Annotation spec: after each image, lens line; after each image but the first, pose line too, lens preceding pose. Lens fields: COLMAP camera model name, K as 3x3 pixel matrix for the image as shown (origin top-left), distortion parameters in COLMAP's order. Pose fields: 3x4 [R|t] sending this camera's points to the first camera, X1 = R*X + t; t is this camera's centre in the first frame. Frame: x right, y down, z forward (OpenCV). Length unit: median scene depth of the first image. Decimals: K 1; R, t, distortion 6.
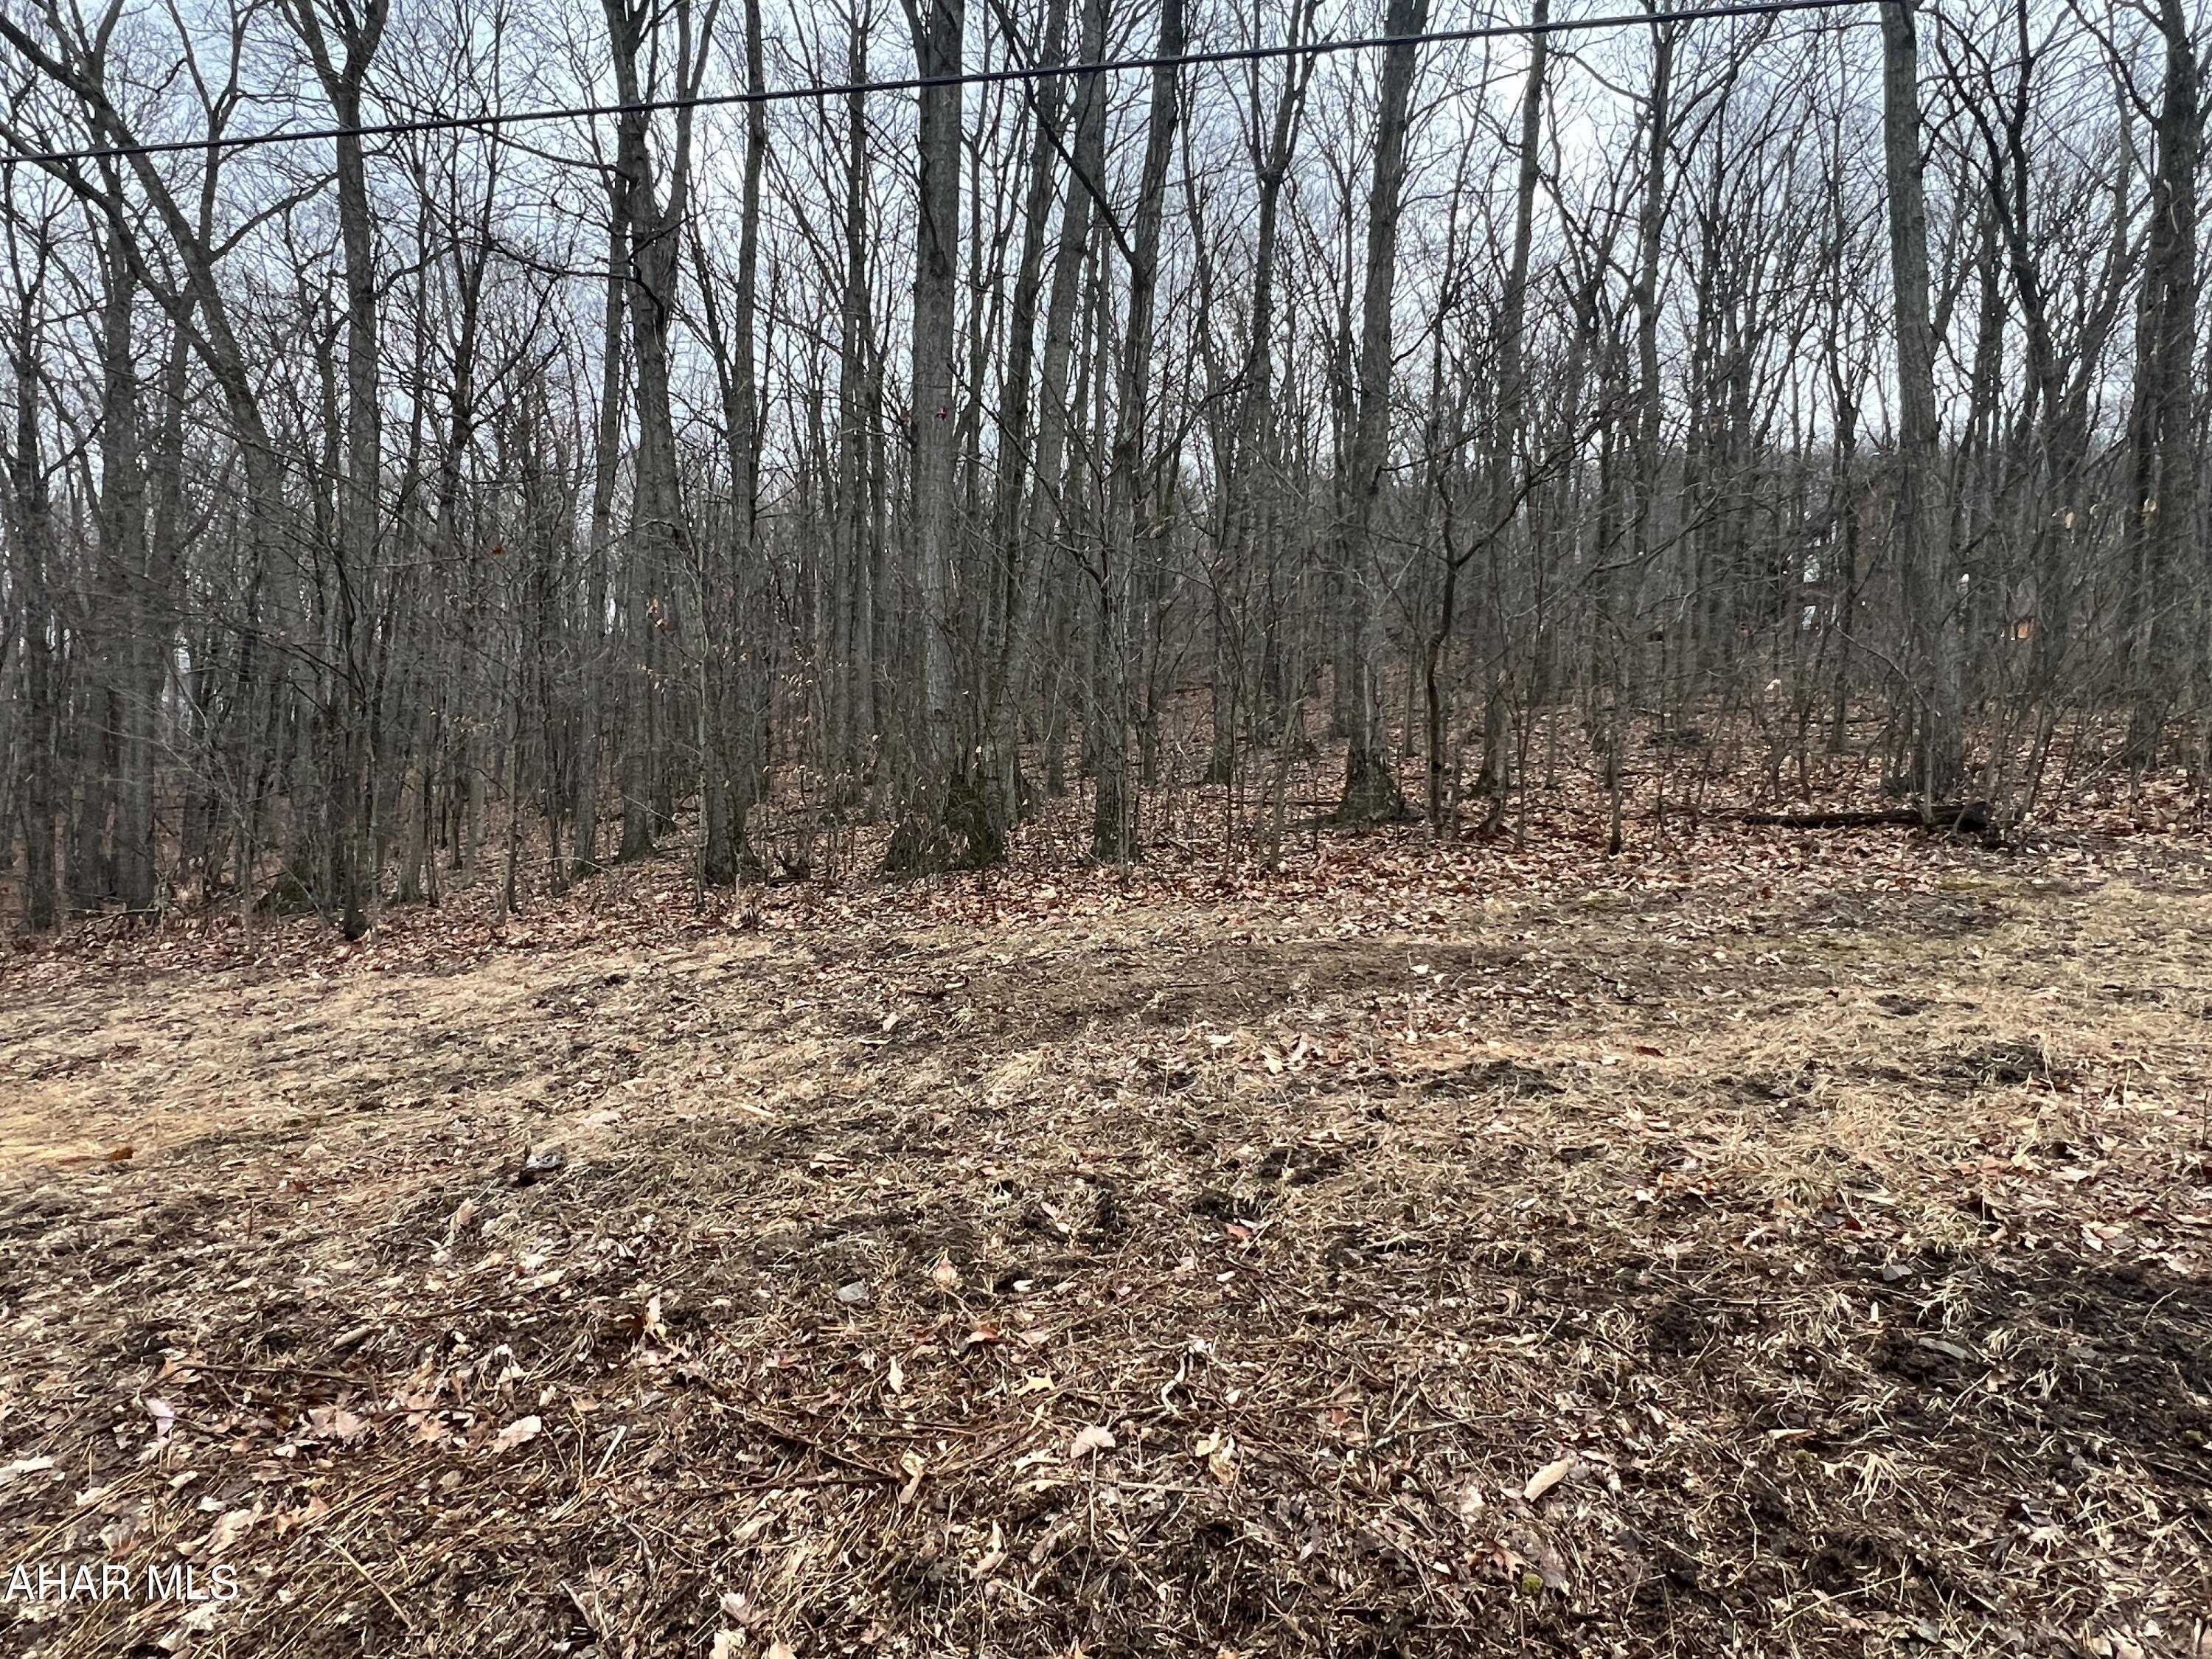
lens RADIAL K [[1338.9, 0, 1099.3], [0, 1338.9, 849.0], [0, 0, 1]] dist [0.008661, -0.000747]
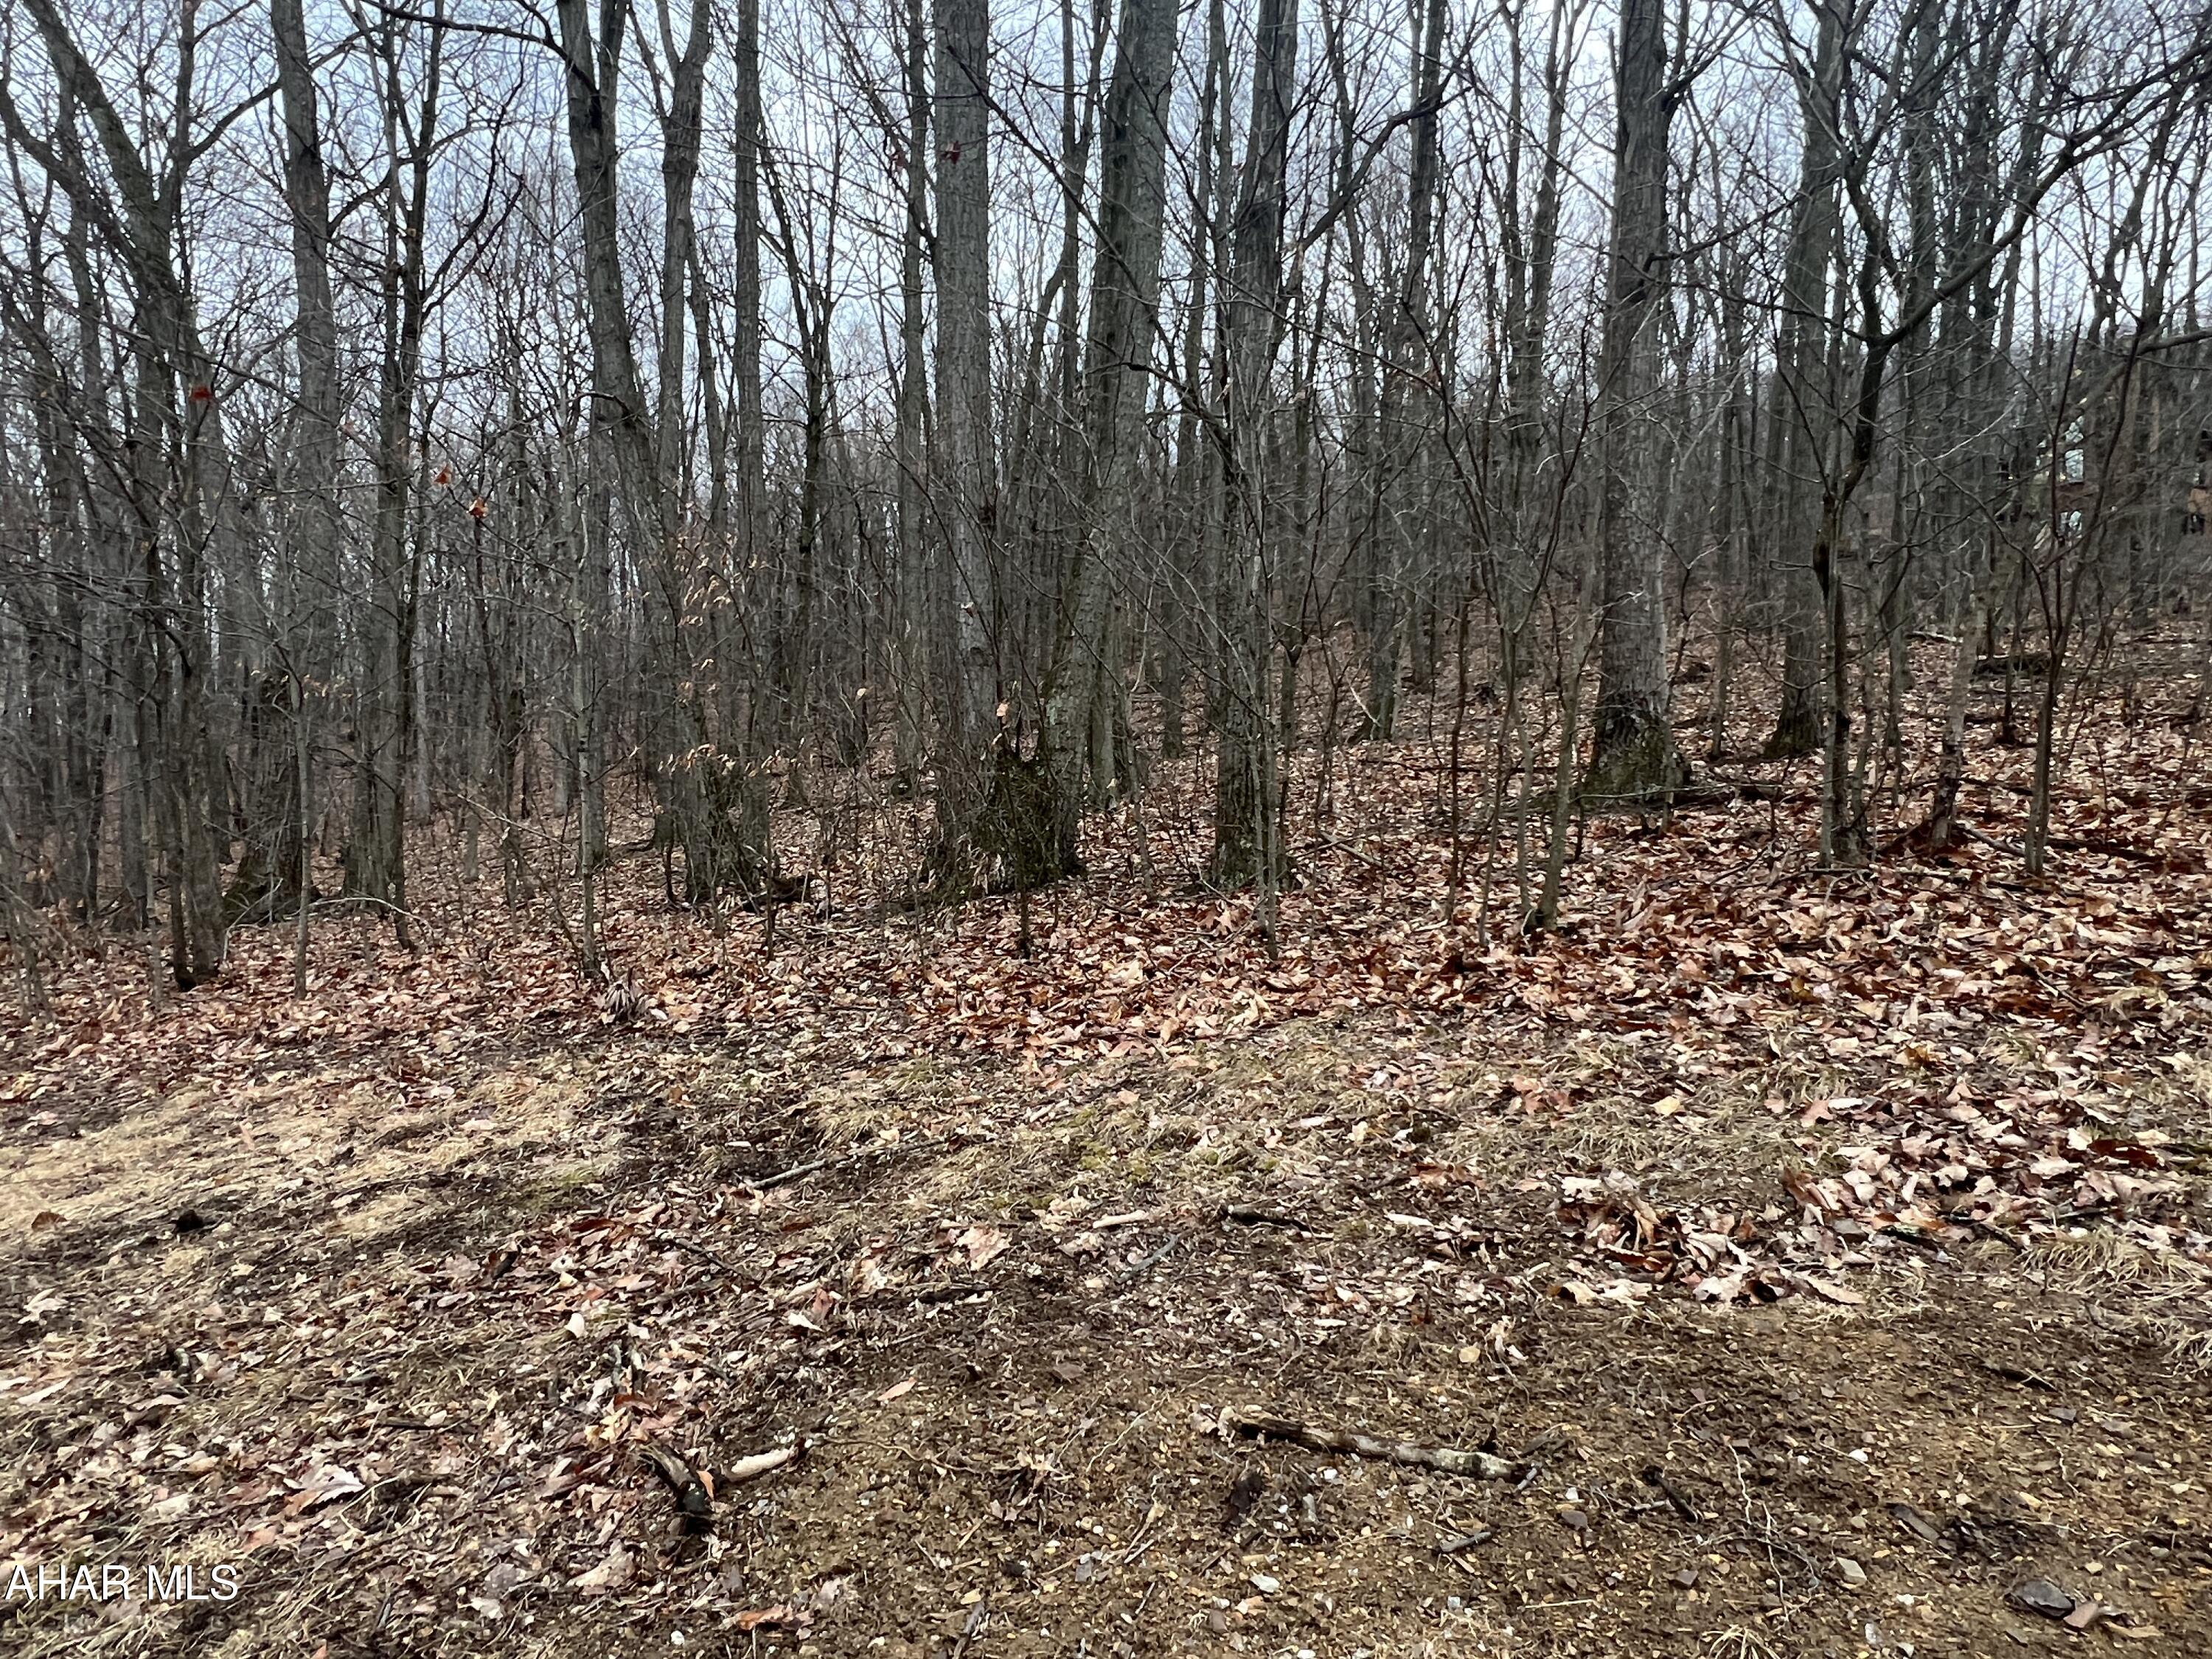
lens RADIAL K [[1338.9, 0, 1097.0], [0, 1338.9, 824.9], [0, 0, 1]] dist [0.008661, -0.000747]
pose [[0.995163, -0.008365, -0.097876, 0.002252], [0.010245, 0.999772, 0.018723, -0.029721], [0.097697, -0.019635, 0.995022, 0.370174]]
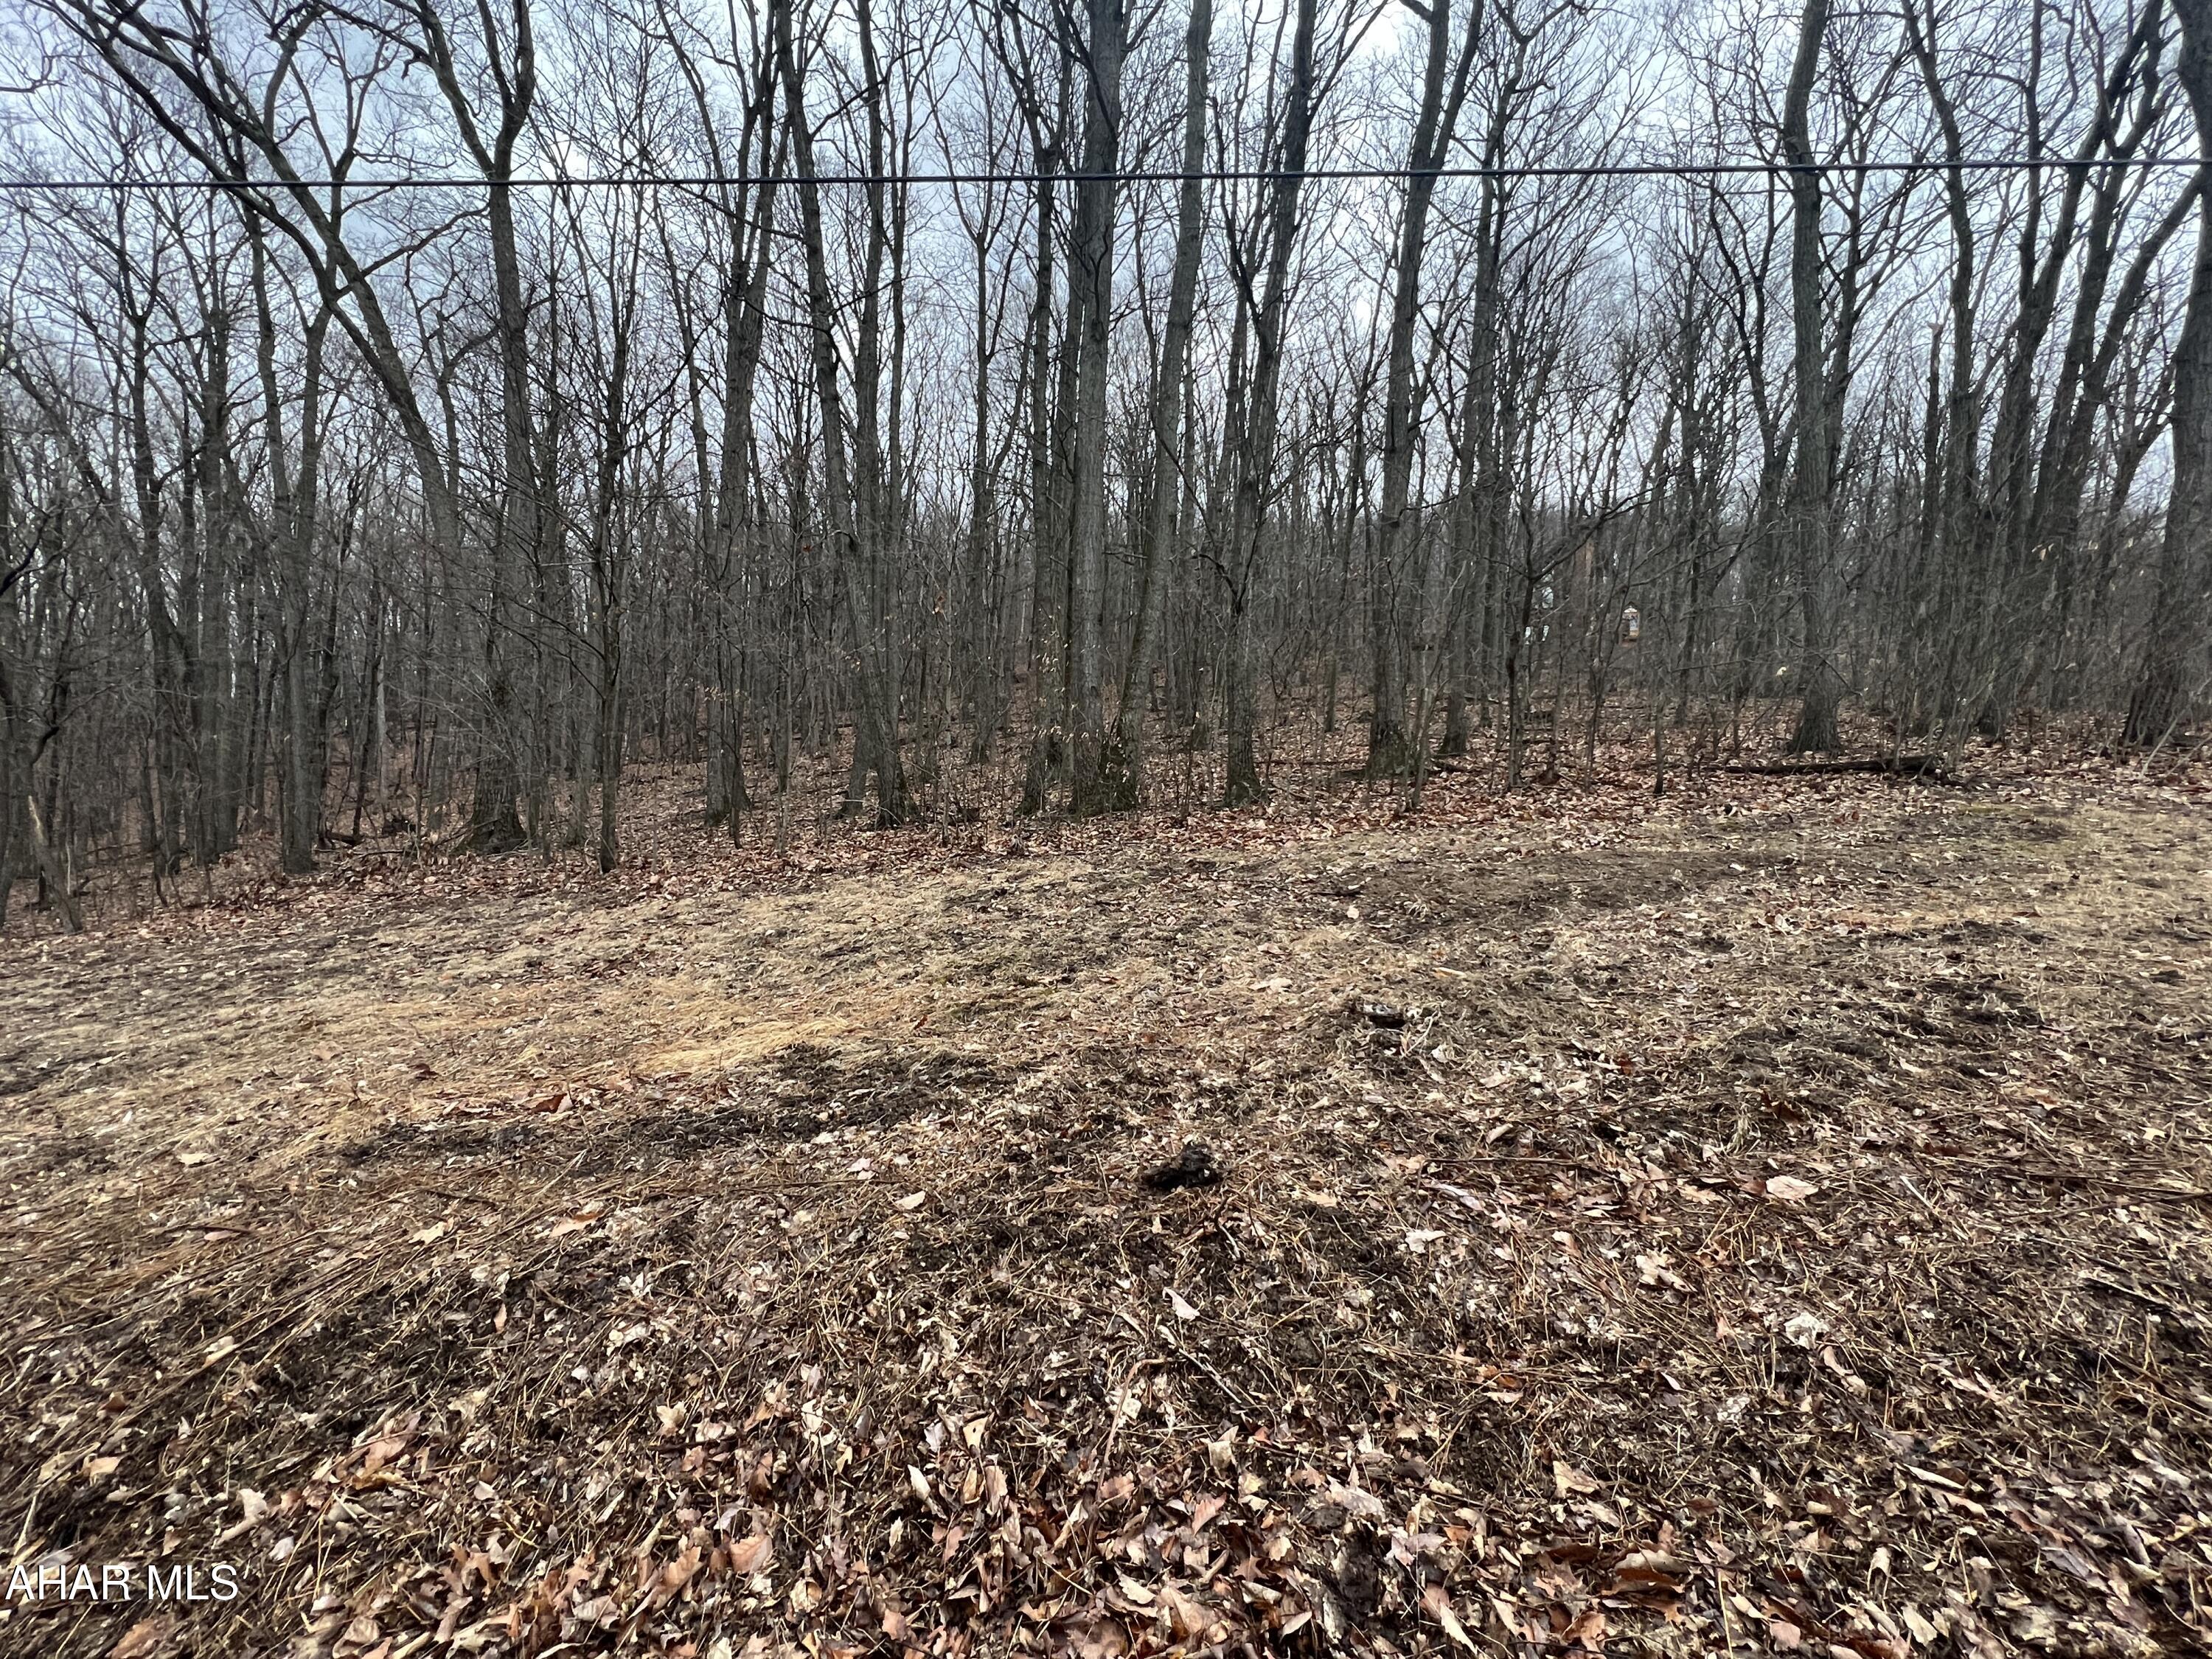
lens RADIAL K [[1073.4, 0, 1064.9], [0, 1073.4, 826.4], [0, 0, 1]] dist [-0.007021, -0.000230]
pose [[0.992656, -0.000591, 0.120974, -0.265002], [-0.000951, 0.999919, 0.012688, 0.015365], [-0.120971, -0.012710, 0.992575, 0.013288]]
